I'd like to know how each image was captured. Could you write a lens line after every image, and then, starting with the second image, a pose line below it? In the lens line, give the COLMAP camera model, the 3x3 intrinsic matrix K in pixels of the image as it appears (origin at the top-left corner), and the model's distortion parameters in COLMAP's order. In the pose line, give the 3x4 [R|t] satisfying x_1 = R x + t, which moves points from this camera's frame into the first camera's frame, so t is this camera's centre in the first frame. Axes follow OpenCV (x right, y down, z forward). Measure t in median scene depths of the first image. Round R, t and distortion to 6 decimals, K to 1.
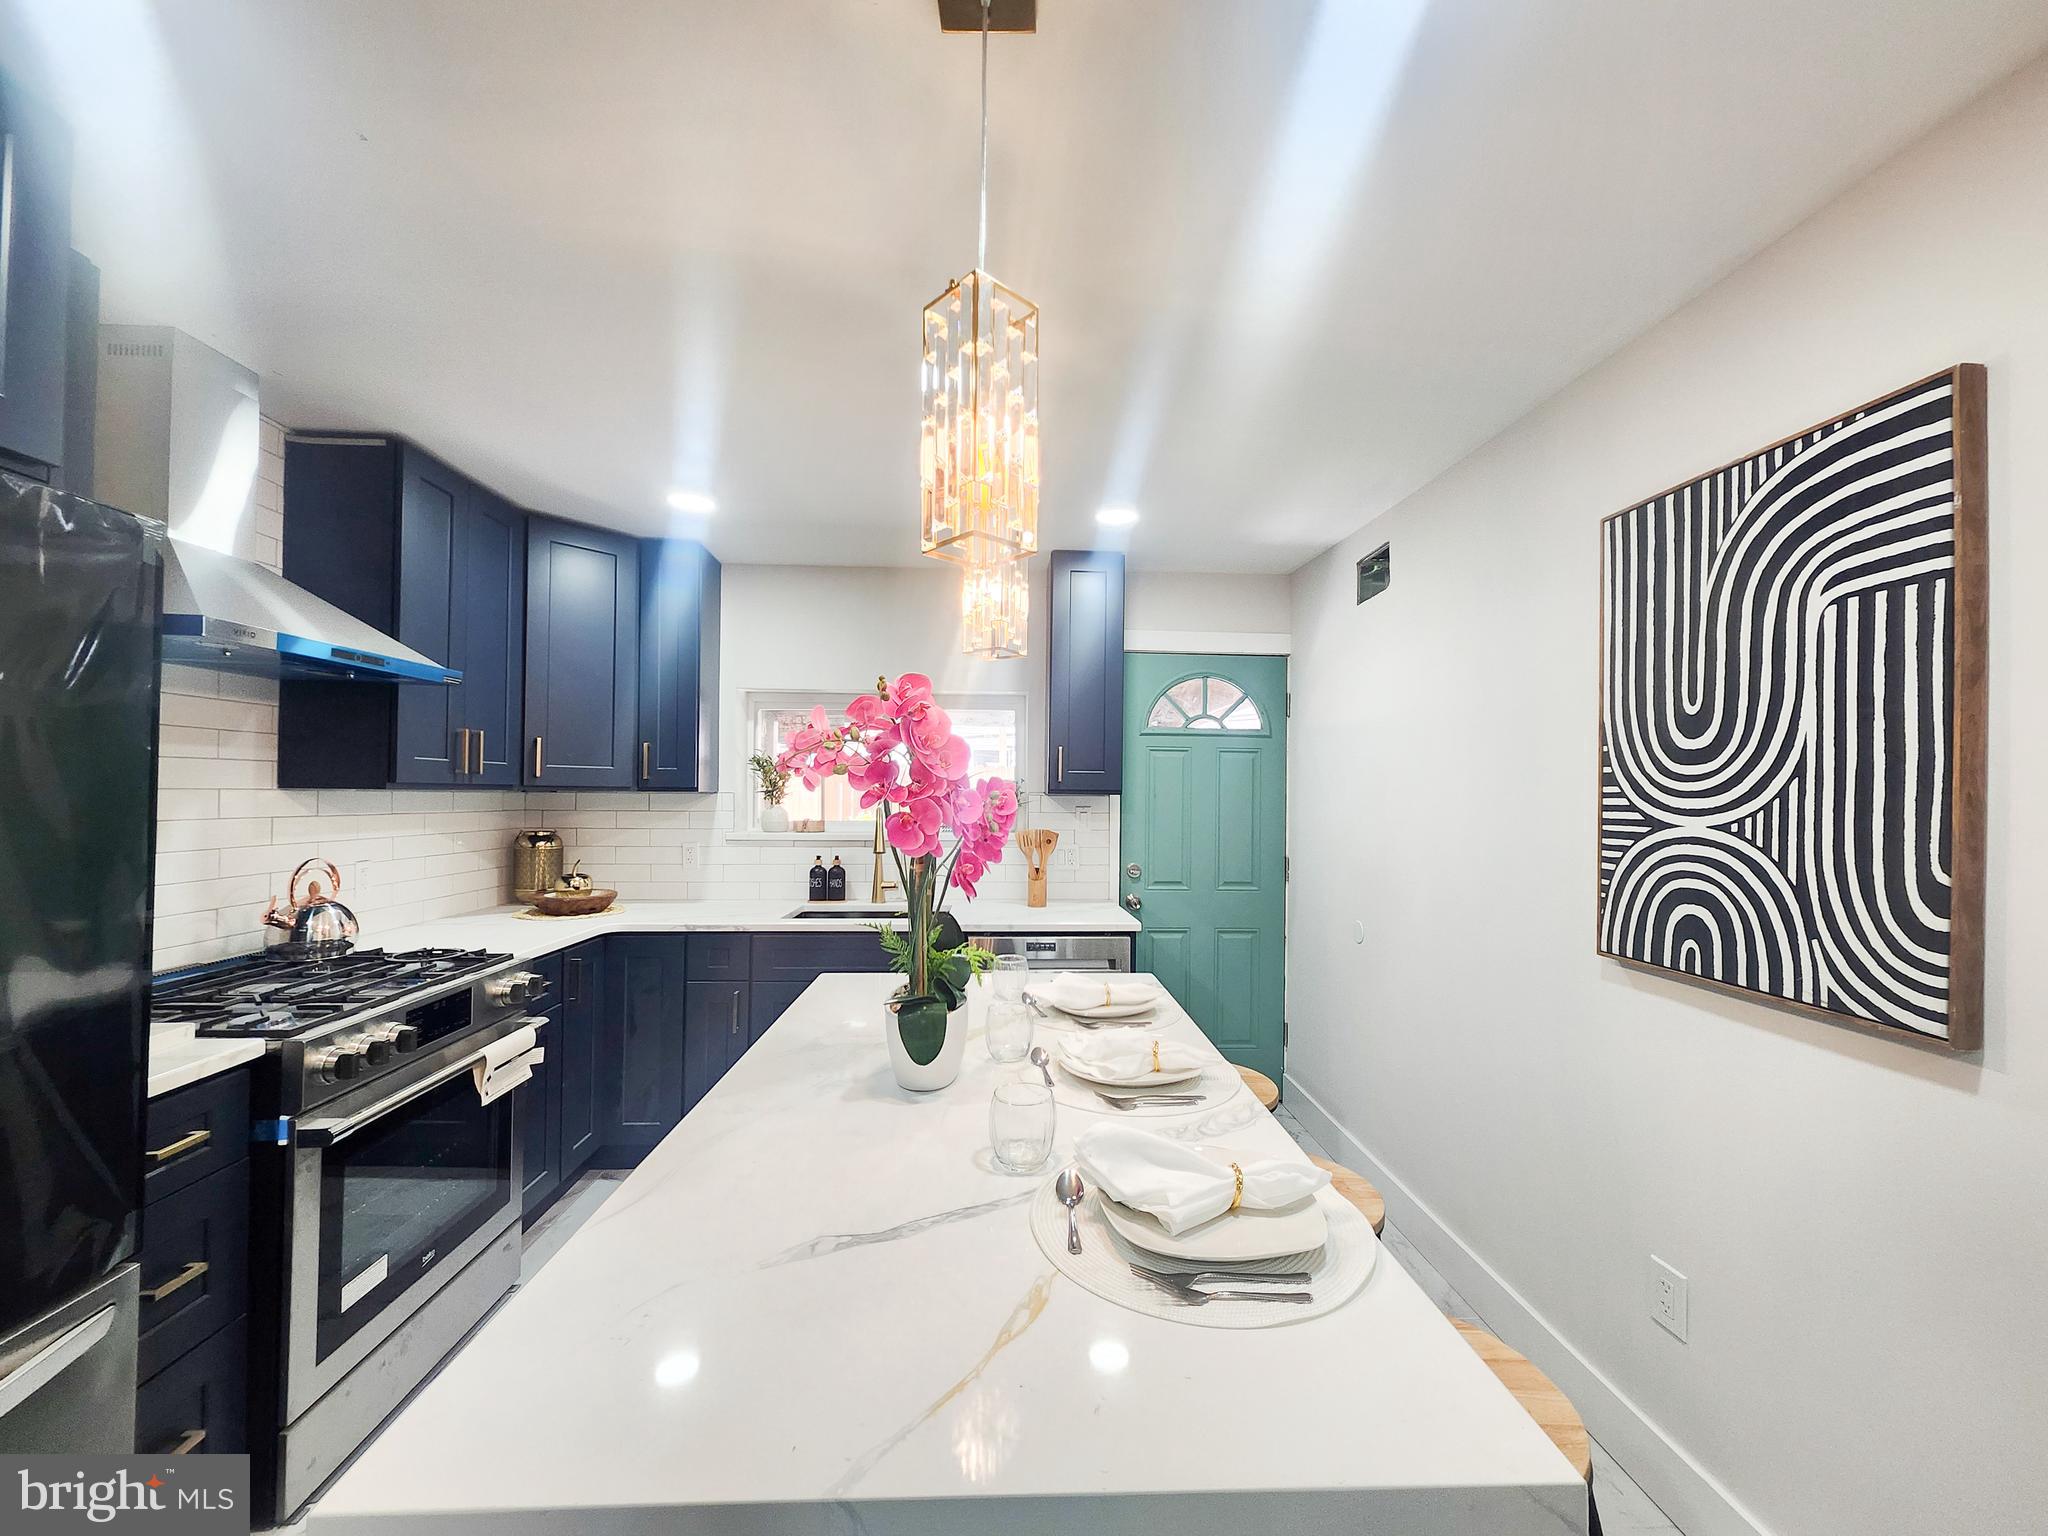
lens RADIAL K [[812.7, 0, 1023.1], [0, 812.7, 778.3], [0, 0, 1]] dist [0.005225, 0.000127]
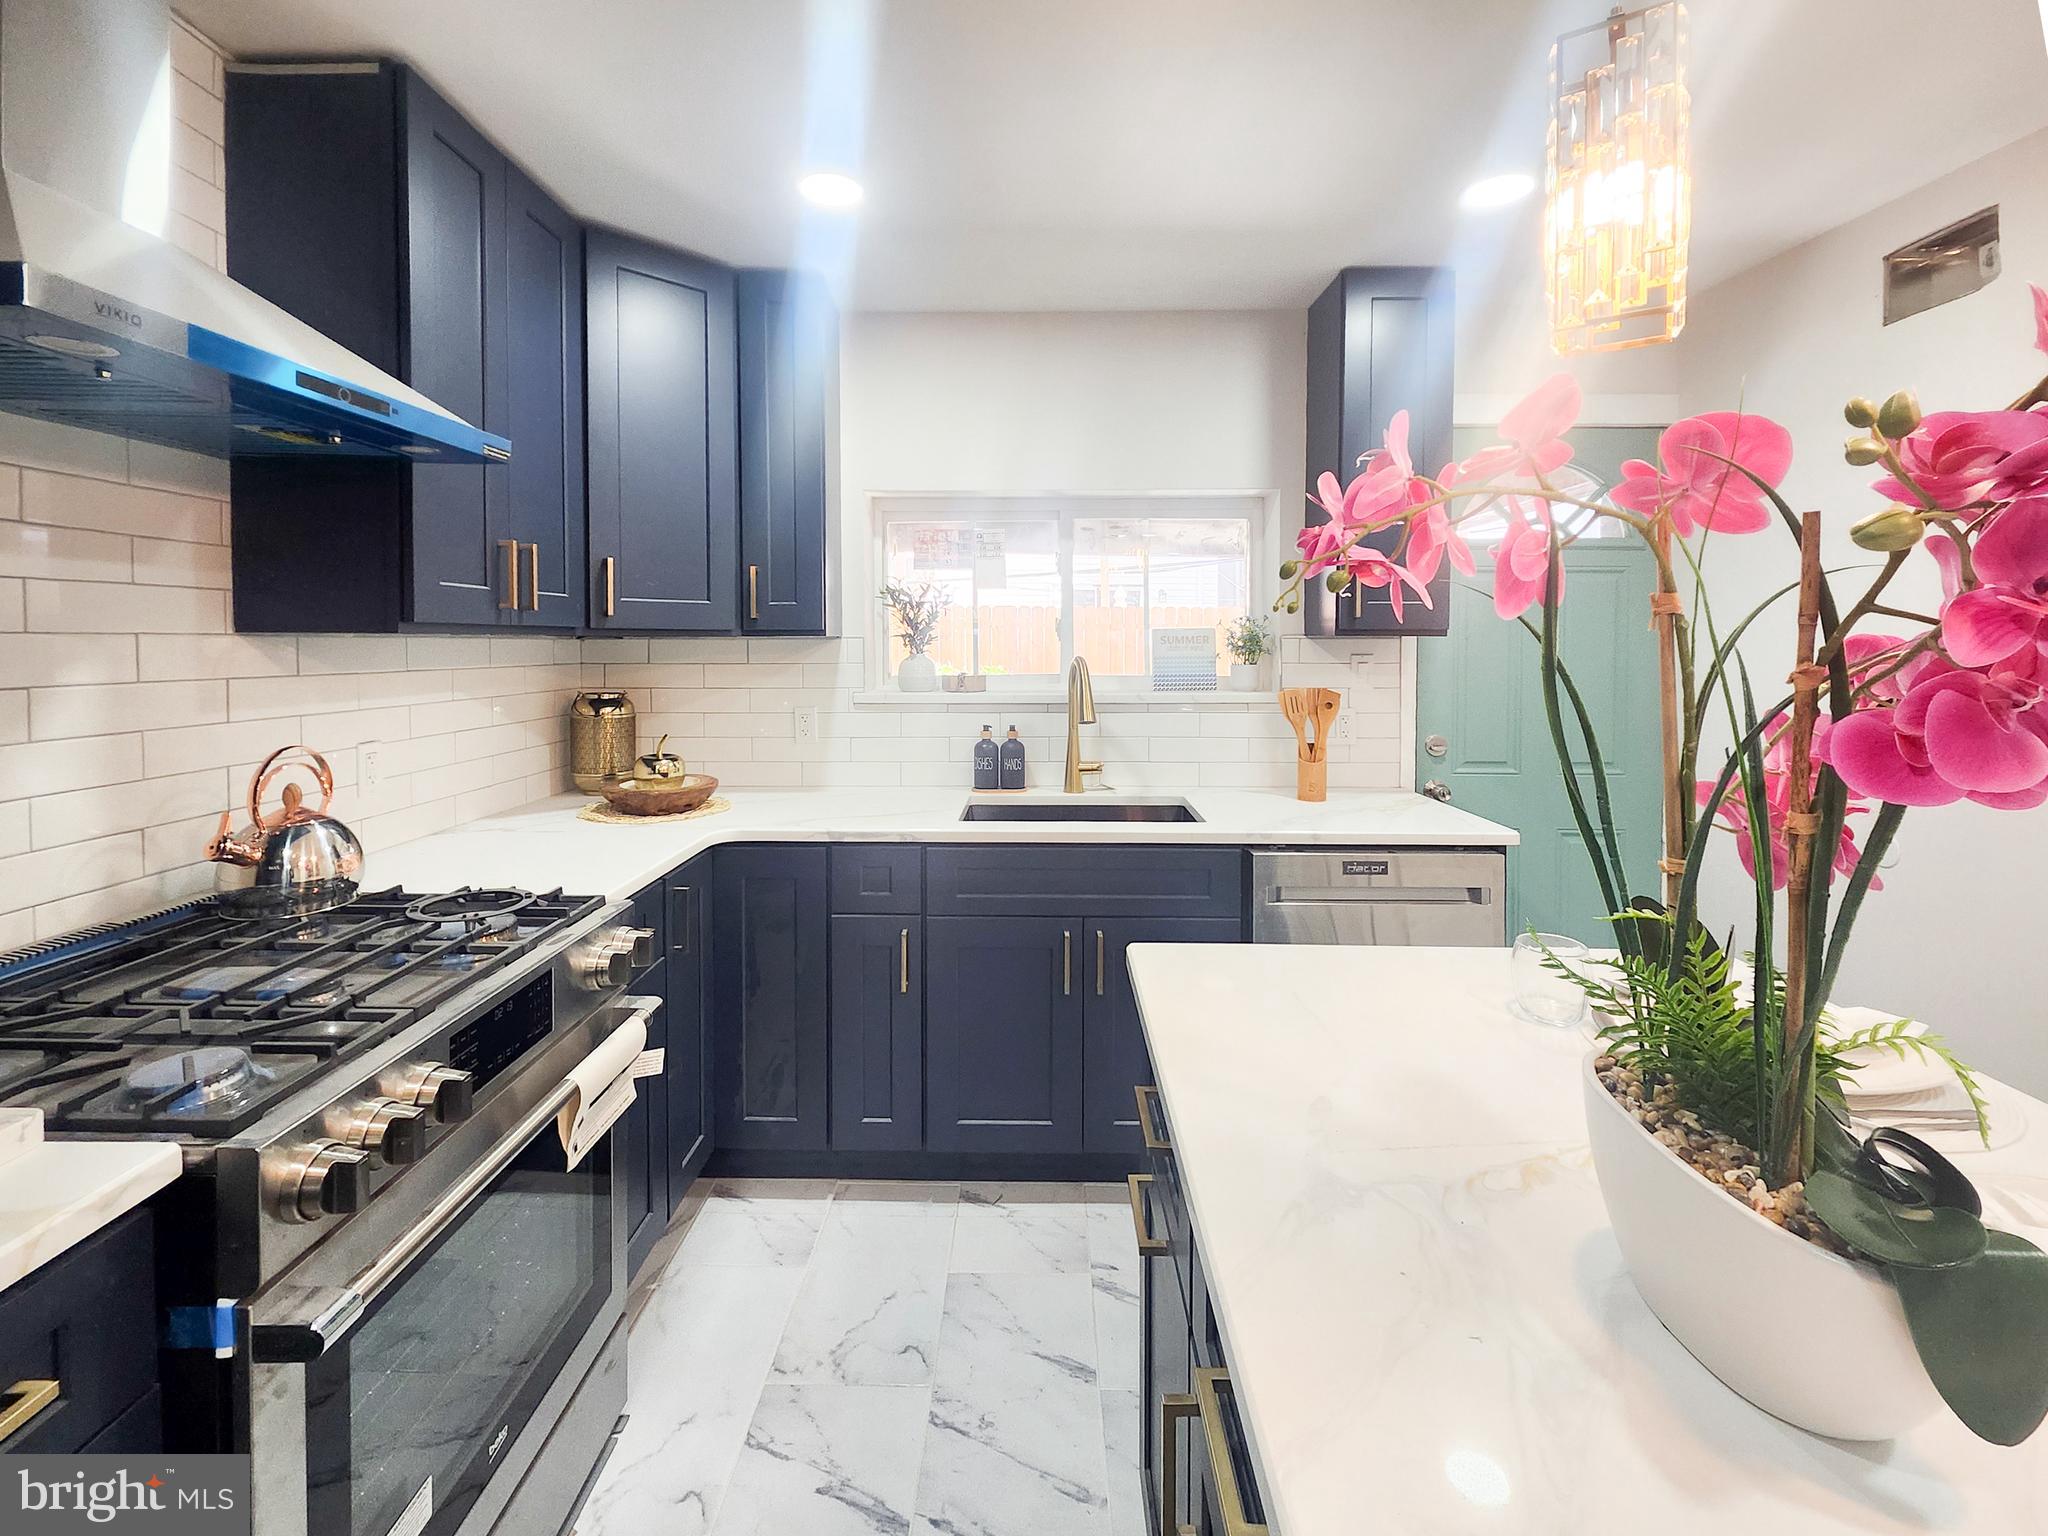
lens RADIAL K [[895.2, 0, 1021.4], [0, 895.2, 657.3], [0, 0, 1]] dist [0.002937, 0.000243]
pose [[0.998577, -0.006430, -0.052941, -0.268340], [0.008403, 0.999275, 0.037138, 0.010779], [0.052663, -0.037530, 0.997907, 0.338490]]
